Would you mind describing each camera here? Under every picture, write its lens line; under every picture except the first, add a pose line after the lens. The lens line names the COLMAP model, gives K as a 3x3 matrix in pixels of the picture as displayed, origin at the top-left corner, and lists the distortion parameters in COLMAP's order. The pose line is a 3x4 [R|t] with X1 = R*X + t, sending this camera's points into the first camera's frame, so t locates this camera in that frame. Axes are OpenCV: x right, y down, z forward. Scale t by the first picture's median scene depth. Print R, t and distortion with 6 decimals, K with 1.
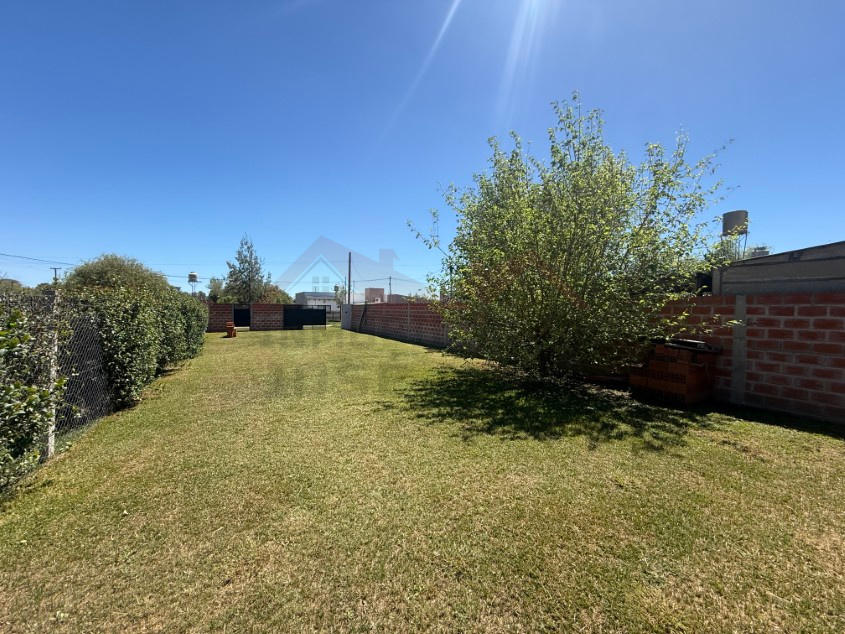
lens RADIAL K [[335.7, 0, 423.8], [0, 335.7, 319.0], [0, 0, 1]] dist [-0.001935, -0.000037]
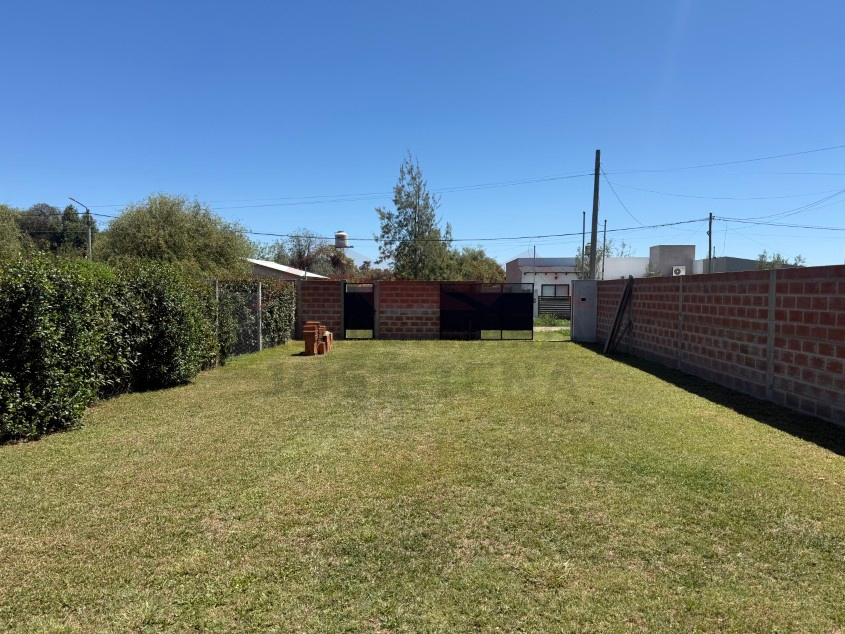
lens RADIAL K [[589.8, 0, 416.9], [0, 589.8, 317.9], [0, 0, 1]] dist [0.082371, -0.103844]
pose [[0.847768, 0.019228, -0.530018, -0.076408], [-0.012410, 0.999788, 0.016419, -0.028973], [0.530222, -0.007342, 0.847827, 1.064417]]
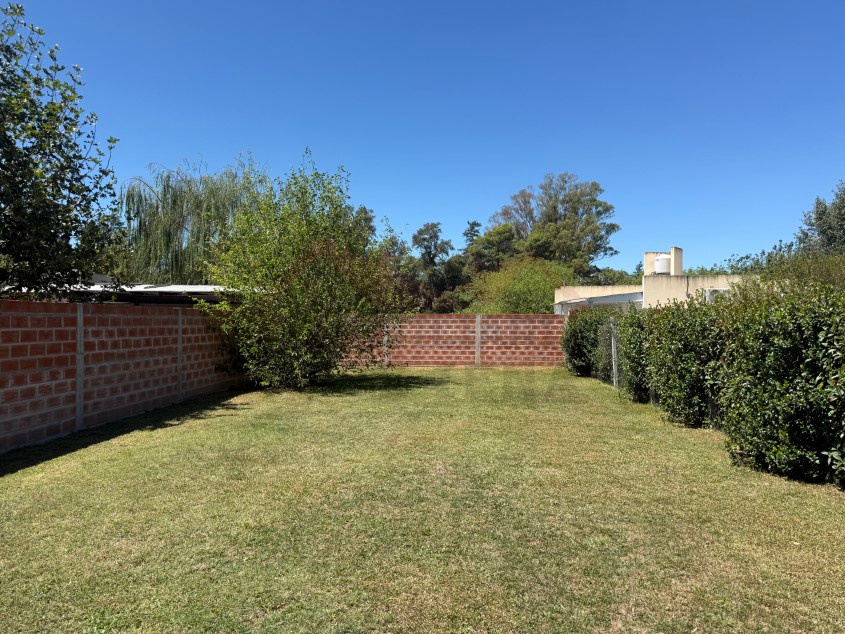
lens RADIAL K [[589.8, 0, 420.2], [0, 589.8, 316.6], [0, 0, 1]] dist [0.082371, -0.103844]
pose [[-0.834420, -0.002661, 0.551122, -1.185244], [0.011430, 0.999690, 0.022132, -0.094716], [-0.551010, 0.024767, -0.834131, 2.724102]]
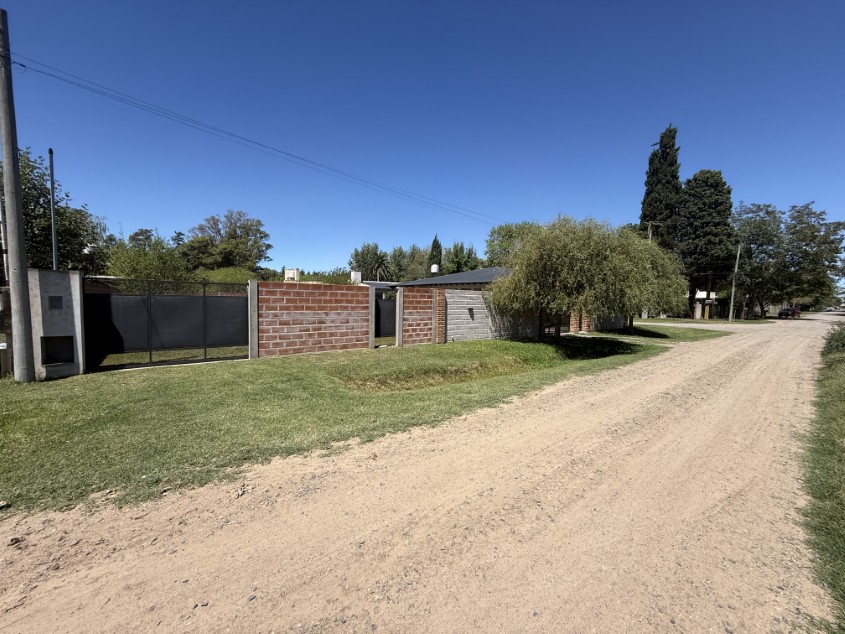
lens RADIAL K [[335.7, 0, 422.8], [0, 335.7, 318.6], [0, 0, 1]] dist [-0.001935, -0.000037]
pose [[-0.986835, -0.014812, -0.161050, -1.680879], [-0.029195, 0.995753, 0.087316, -0.148733], [0.159073, 0.090868, -0.983076, 4.790254]]
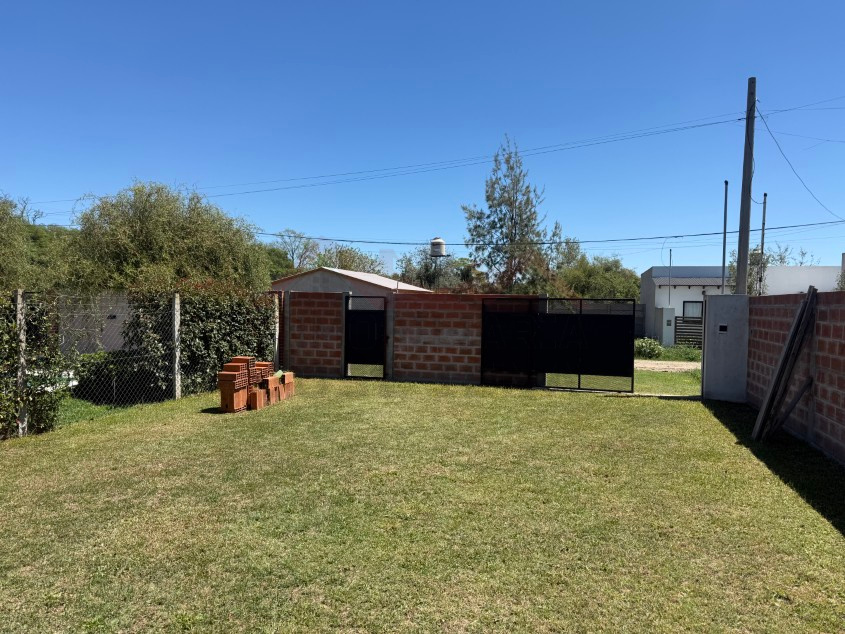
lens RADIAL K [[589.8, 0, 419.4], [0, 589.8, 313.4], [0, 0, 1]] dist [0.082371, -0.103844]
pose [[0.696446, 0.015109, -0.717450, -0.284336], [-0.031984, 0.999438, -0.010001, -0.074927], [0.716896, 0.029912, 0.696538, 2.053003]]
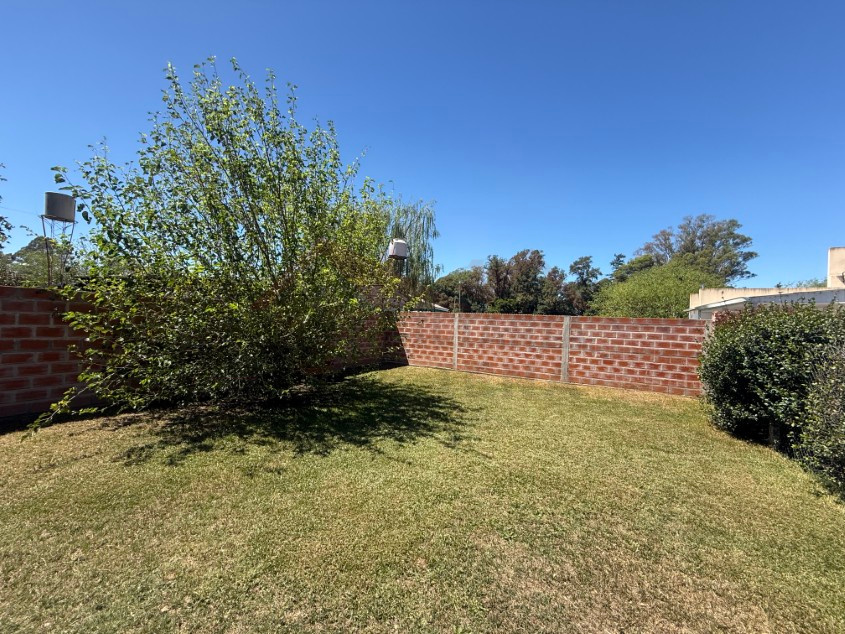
lens RADIAL K [[335.7, 0, 423.5], [0, 335.7, 318.1], [0, 0, 1]] dist [-0.001935, -0.000037]
pose [[-0.512335, -0.020888, 0.858531, -0.617620], [-0.012346, 0.999780, 0.016957, -0.043316], [-0.858697, -0.001912, -0.512480, 1.197353]]
